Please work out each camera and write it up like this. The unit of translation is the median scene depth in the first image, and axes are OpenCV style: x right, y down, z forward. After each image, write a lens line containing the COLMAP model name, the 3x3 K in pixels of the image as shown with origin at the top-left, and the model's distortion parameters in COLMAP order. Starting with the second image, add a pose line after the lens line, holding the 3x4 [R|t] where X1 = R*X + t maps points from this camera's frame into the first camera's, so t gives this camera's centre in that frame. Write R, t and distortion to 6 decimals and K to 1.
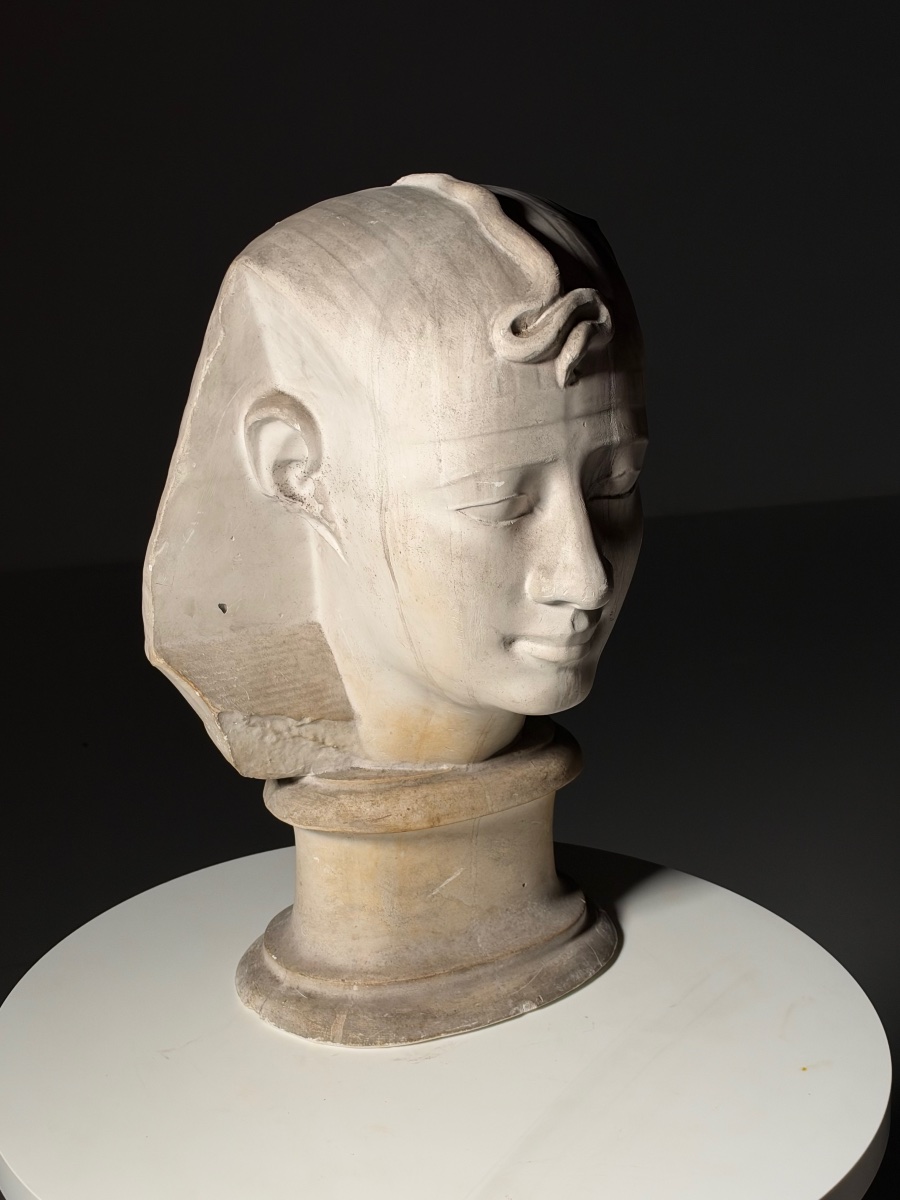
lens RADIAL K [[1955.5, 0, 451.4], [0, 1955.5, 605.0], [0, 0, 1]] dist [0.268308, 0.000000]
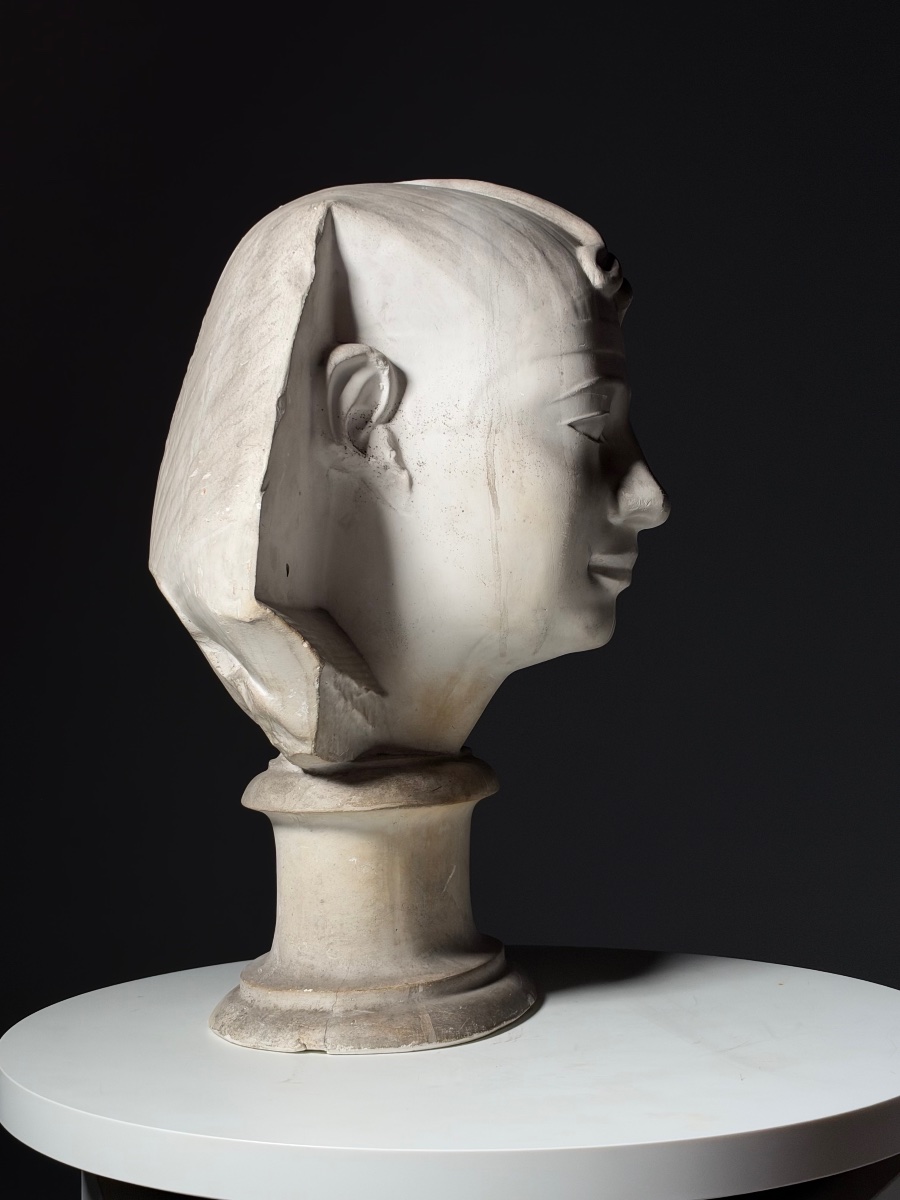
lens RADIAL K [[1808.6, 0, 453.4], [0, 1808.6, 596.1], [0, 0, 1]] dist [0.220713, 0.000000]
pose [[0.732349, 0.015277, 0.680758, -0.692427], [0.221909, 0.939815, -0.259816, 0.273804], [-0.643756, 0.341342, 0.684882, 0.376890]]
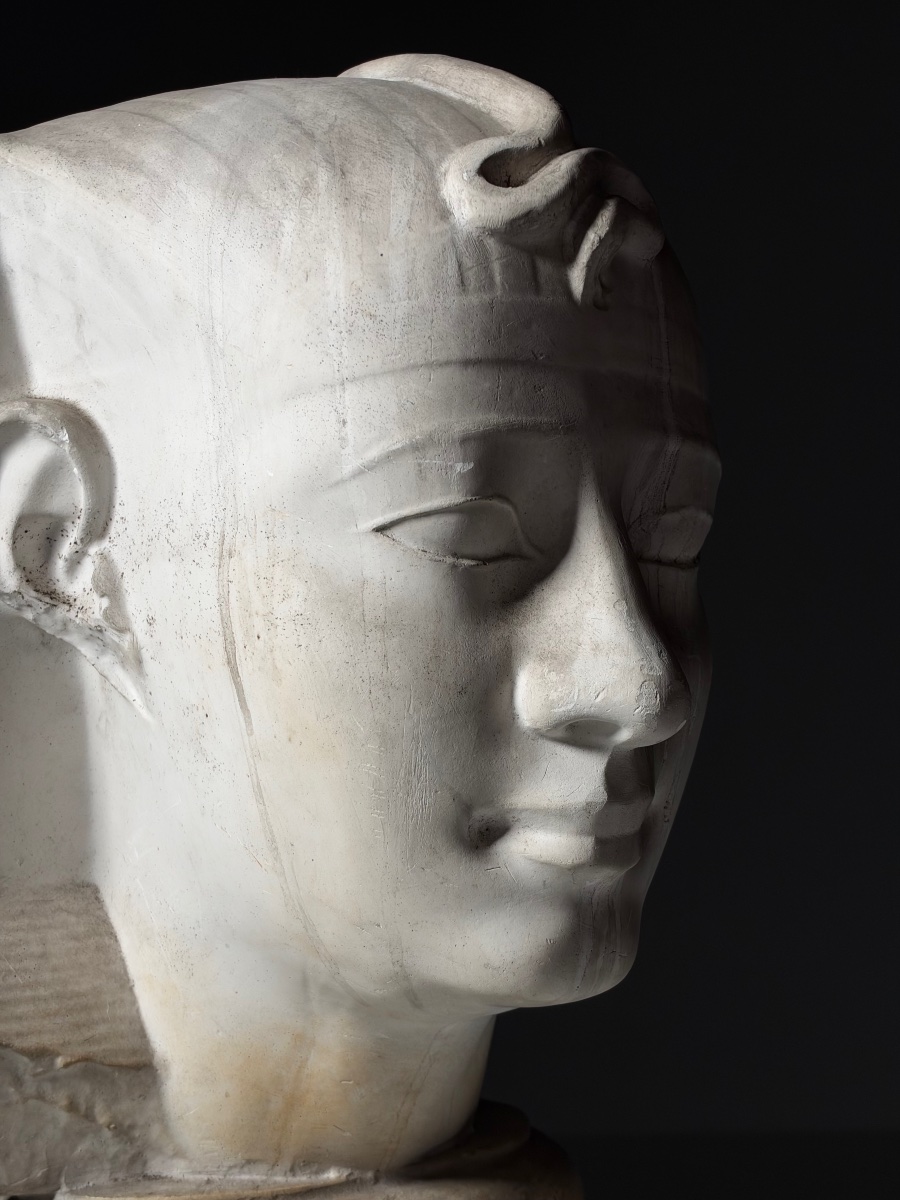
lens RADIAL K [[1715.3, 0, 446.8], [0, 1715.3, 599.4], [0, 0, 1]] dist [0.194462, 0.000000]
pose [[0.996267, 0.010917, 0.085633, -0.015746], [0.021249, 0.930437, -0.365834, 0.121999], [-0.083670, 0.366288, 0.926732, 0.580406]]
